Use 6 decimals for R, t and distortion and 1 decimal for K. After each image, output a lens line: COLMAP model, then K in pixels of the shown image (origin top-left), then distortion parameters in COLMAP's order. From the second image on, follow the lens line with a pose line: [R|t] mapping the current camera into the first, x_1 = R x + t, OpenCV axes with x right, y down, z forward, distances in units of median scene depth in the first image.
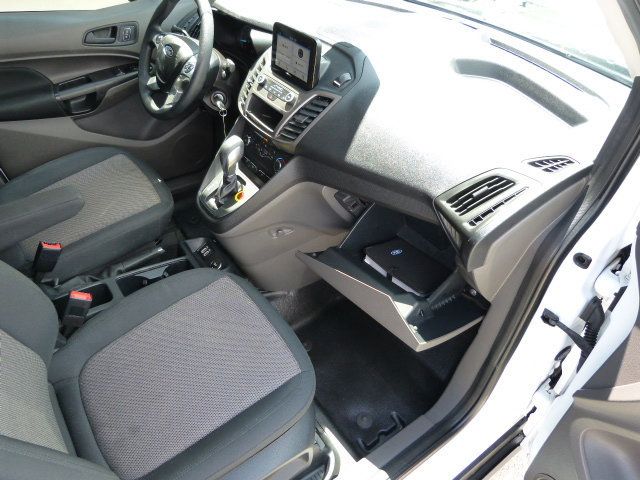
lens RADIAL K [[480.5, 0, 321.3], [0, 480.5, 238.0], [0, 0, 1]] dist [-0.032308, 0.021973]
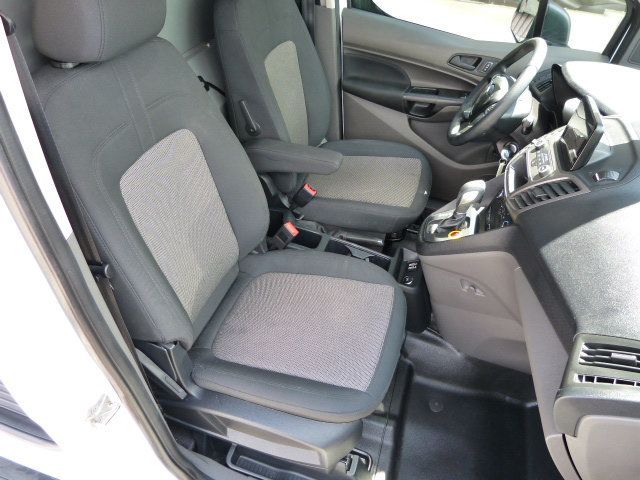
lens RADIAL K [[480.5, 0, 322.5], [0, 480.5, 240.3], [0, 0, 1]] dist [-0.032308, 0.021973]
pose [[0.607929, 0.506997, -0.611046, 0.281848], [-0.548531, 0.824589, 0.138445, -0.062510], [0.574052, 0.251013, 0.779395, 0.050054]]
